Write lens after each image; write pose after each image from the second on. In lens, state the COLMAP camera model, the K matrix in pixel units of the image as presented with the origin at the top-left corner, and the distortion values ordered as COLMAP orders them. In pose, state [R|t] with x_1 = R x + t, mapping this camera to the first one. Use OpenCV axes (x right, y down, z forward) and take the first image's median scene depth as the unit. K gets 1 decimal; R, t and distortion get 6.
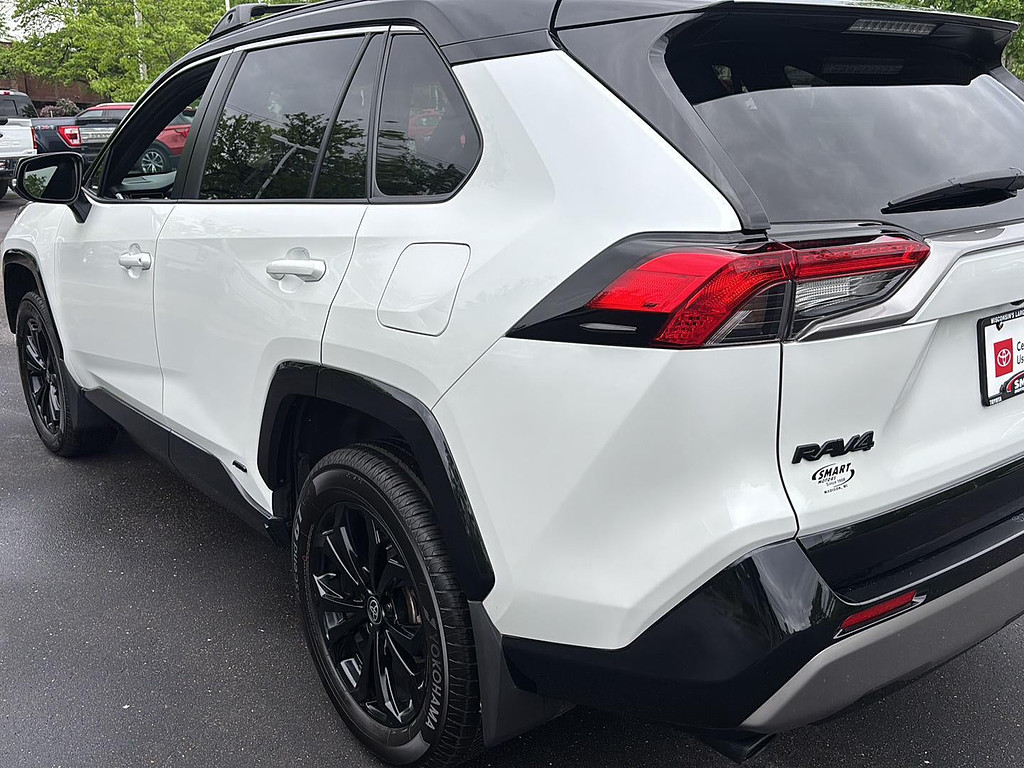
lens RADIAL K [[977.3, 0, 512.0], [0, 977.3, 384.0], [0, 0, 1]] dist [0.012430, 0.028342]
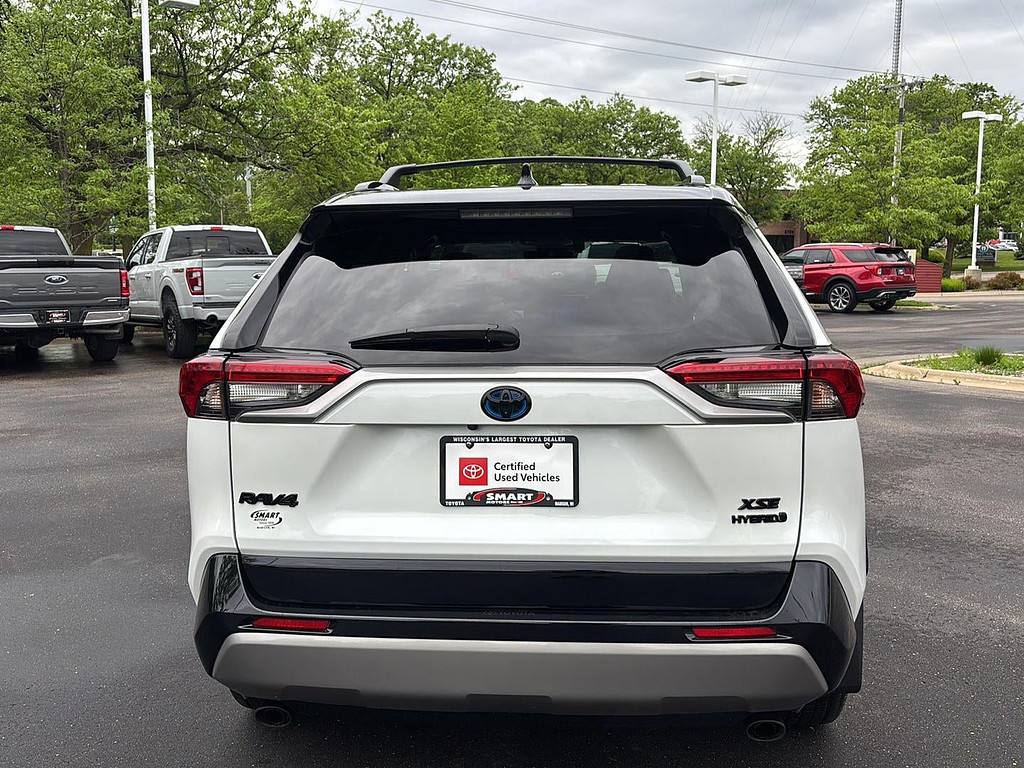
lens RADIAL K [[977.3, 0, 512.0], [0, 977.3, 384.0], [0, 0, 1]] dist [0.012430, 0.028342]
pose [[0.742752, 0.088268, -0.663722, 1.289521], [-0.175909, 0.982176, -0.066235, -0.059794], [0.646046, 0.165951, 0.745041, 0.088291]]
